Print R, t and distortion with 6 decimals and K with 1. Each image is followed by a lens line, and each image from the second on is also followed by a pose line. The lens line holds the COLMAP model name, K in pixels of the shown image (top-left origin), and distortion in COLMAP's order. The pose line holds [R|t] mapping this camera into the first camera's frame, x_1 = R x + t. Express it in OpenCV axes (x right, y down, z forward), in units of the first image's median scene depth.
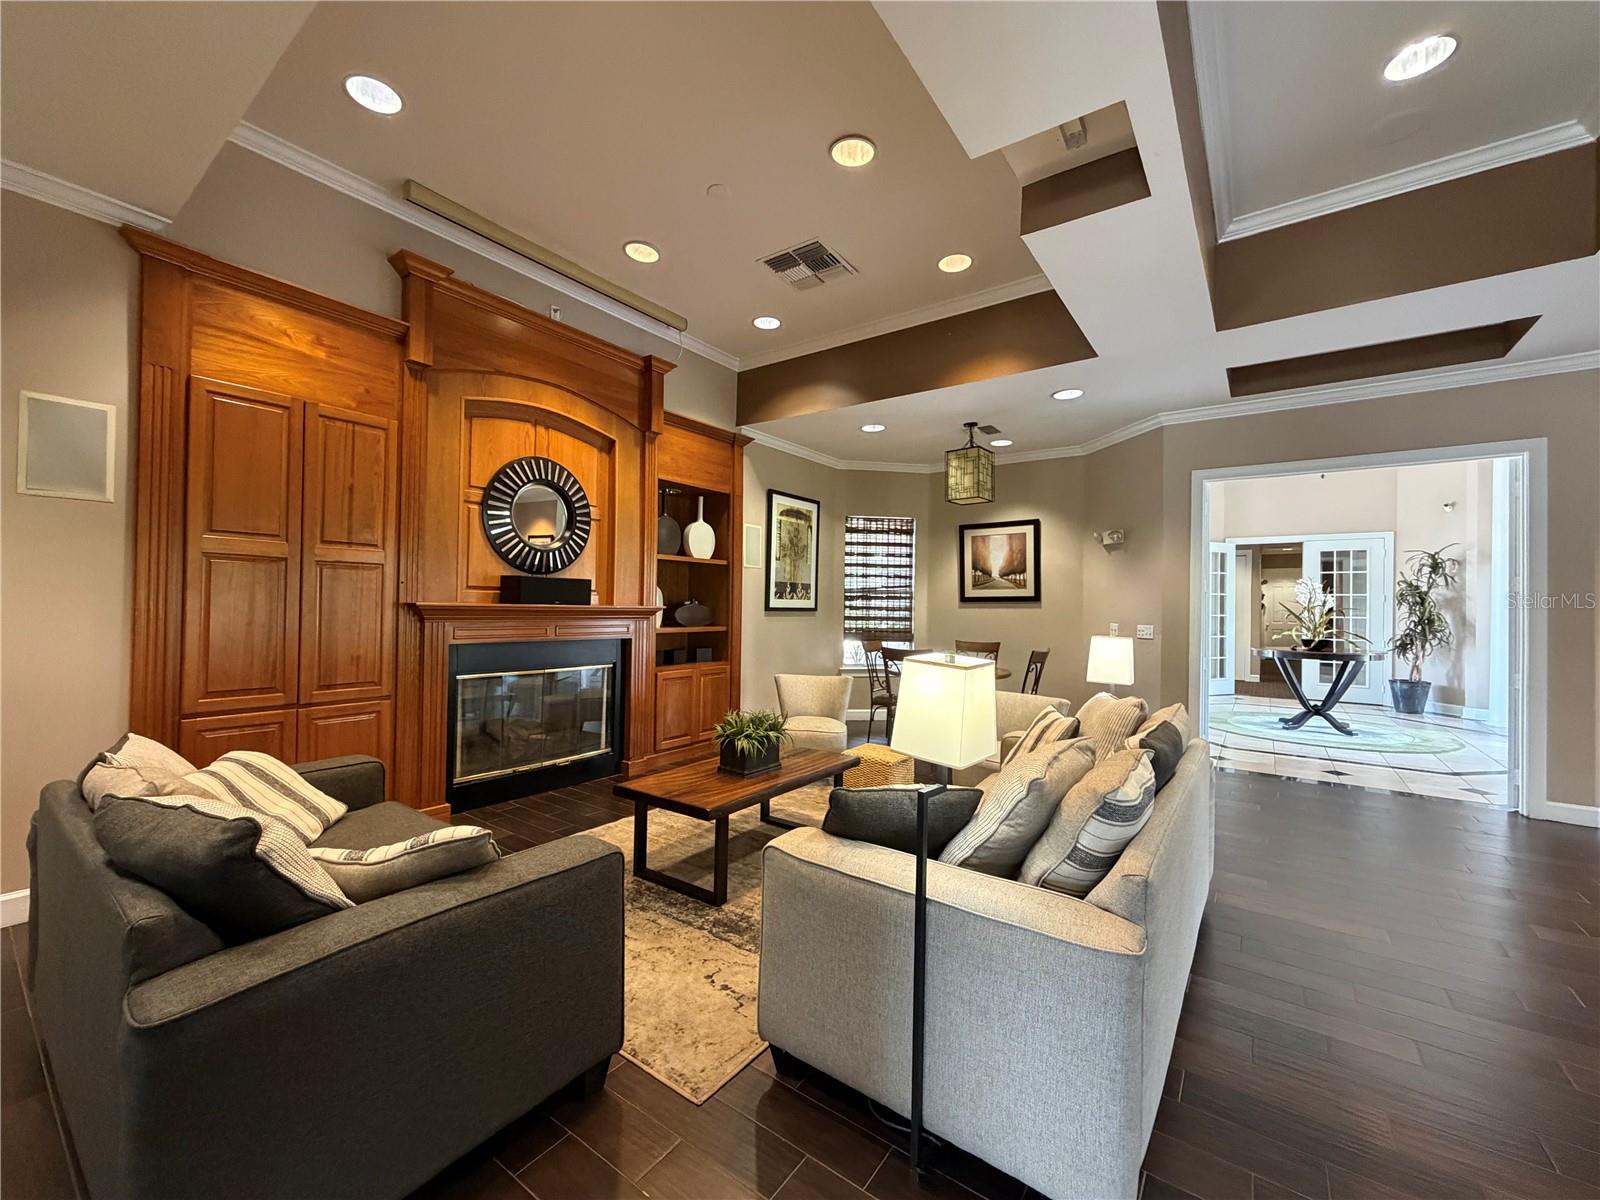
lens RADIAL K [[641.3, 0, 800.2], [0, 641.3, 600.5], [0, 0, 1]] dist [-0.000352, -0.000018]
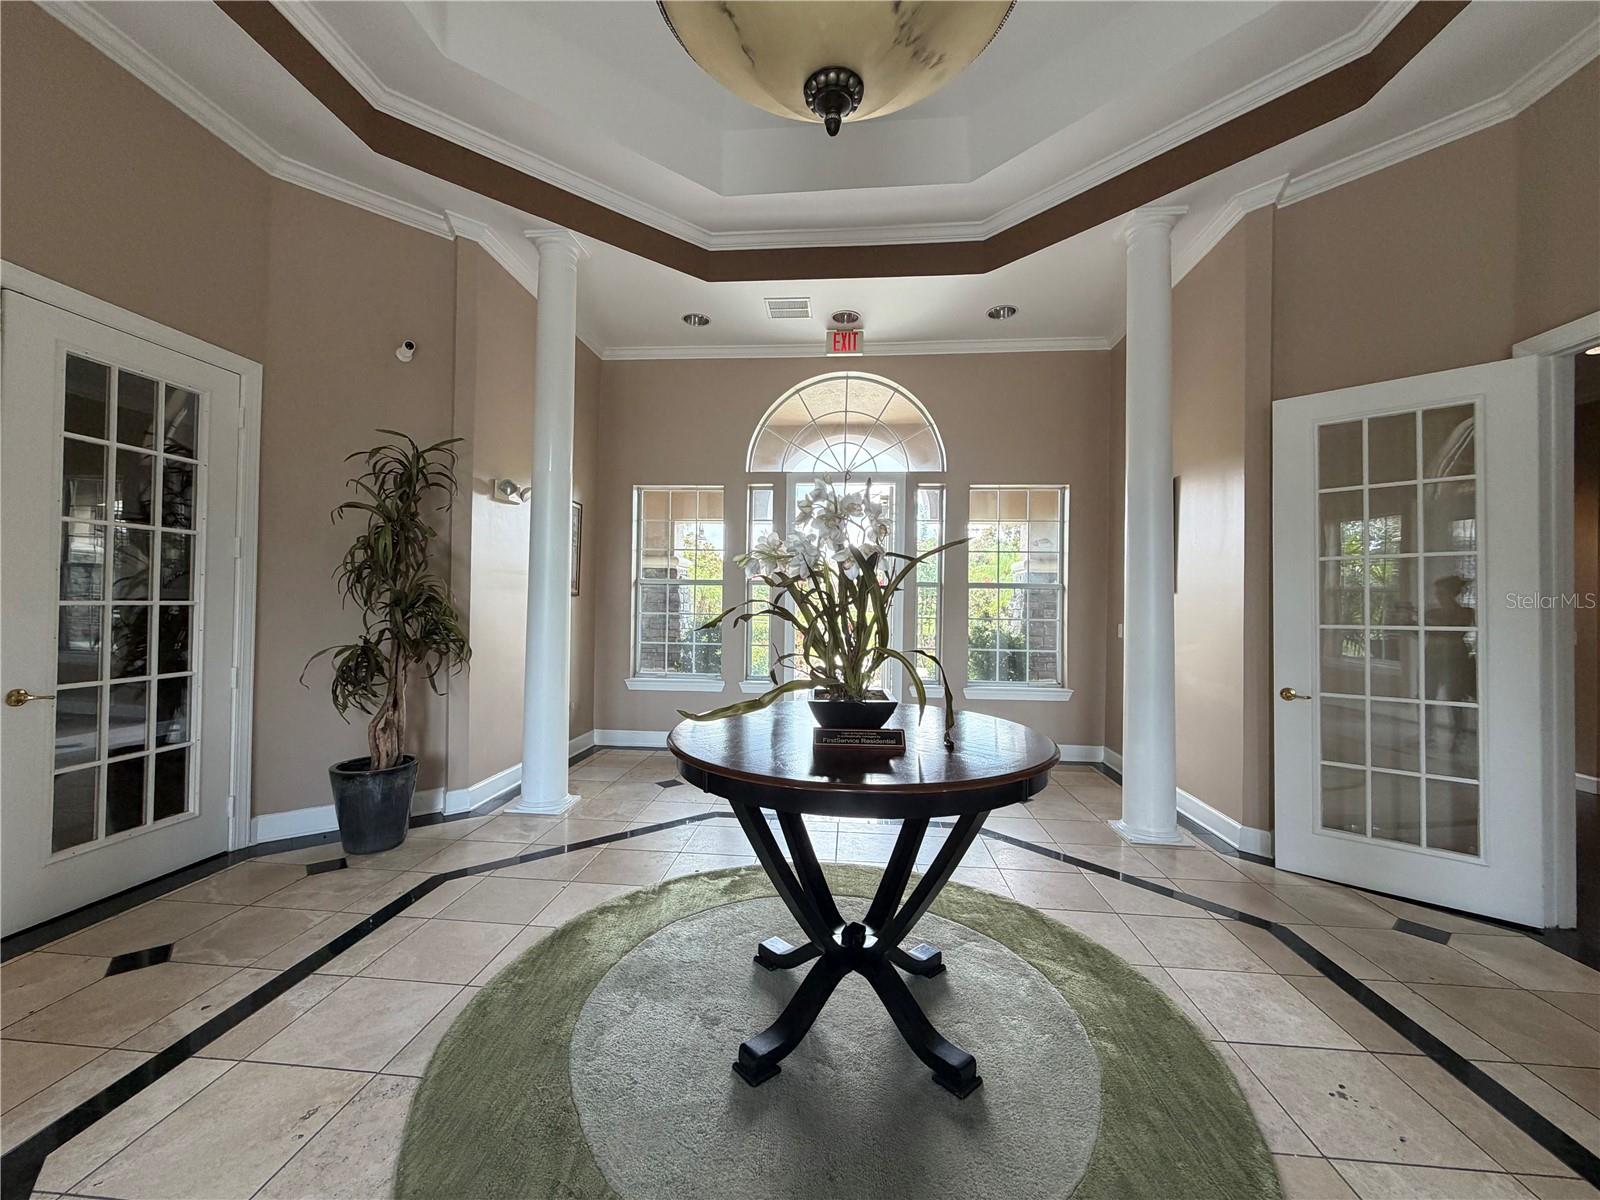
lens RADIAL K [[641.3, 0, 797.7], [0, 641.3, 596.9], [0, 0, 1]] dist [-0.000352, -0.000018]
pose [[-0.513383, -0.008939, 0.858113, 0.428138], [-0.025170, 0.999672, -0.004644, 0.018199], [-0.857791, -0.023983, -0.513440, 0.878497]]
